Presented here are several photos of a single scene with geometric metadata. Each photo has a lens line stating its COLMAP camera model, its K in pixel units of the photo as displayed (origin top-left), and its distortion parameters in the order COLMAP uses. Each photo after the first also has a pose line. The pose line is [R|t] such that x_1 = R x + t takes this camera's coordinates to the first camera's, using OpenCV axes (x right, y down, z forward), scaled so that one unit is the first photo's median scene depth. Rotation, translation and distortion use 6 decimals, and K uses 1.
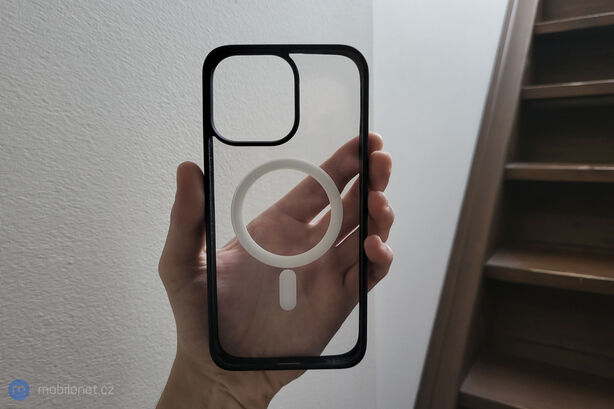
lens RADIAL K [[427.4, 0, 307.8], [0, 427.4, 193.8], [0, 0, 1]] dist [-0.012702, -0.005676]
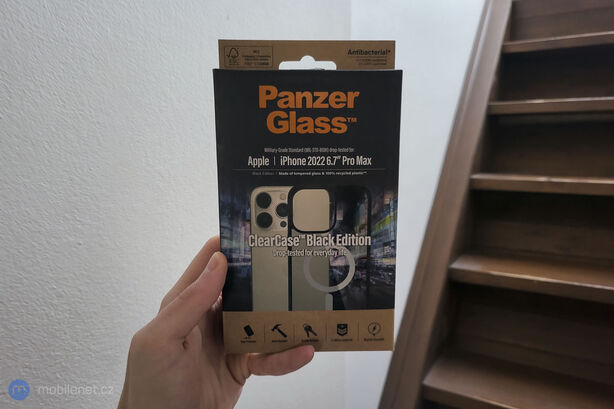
lens RADIAL K [[428.6, 0, 307.0], [0, 428.6, 204.5], [0, 0, 1]] dist [0.005974, -0.029086]
pose [[0.998147, 0.022741, 0.056447, -0.017016], [-0.022999, 0.999728, 0.003918, 0.037243], [-0.056343, -0.005209, 0.998398, -0.171391]]
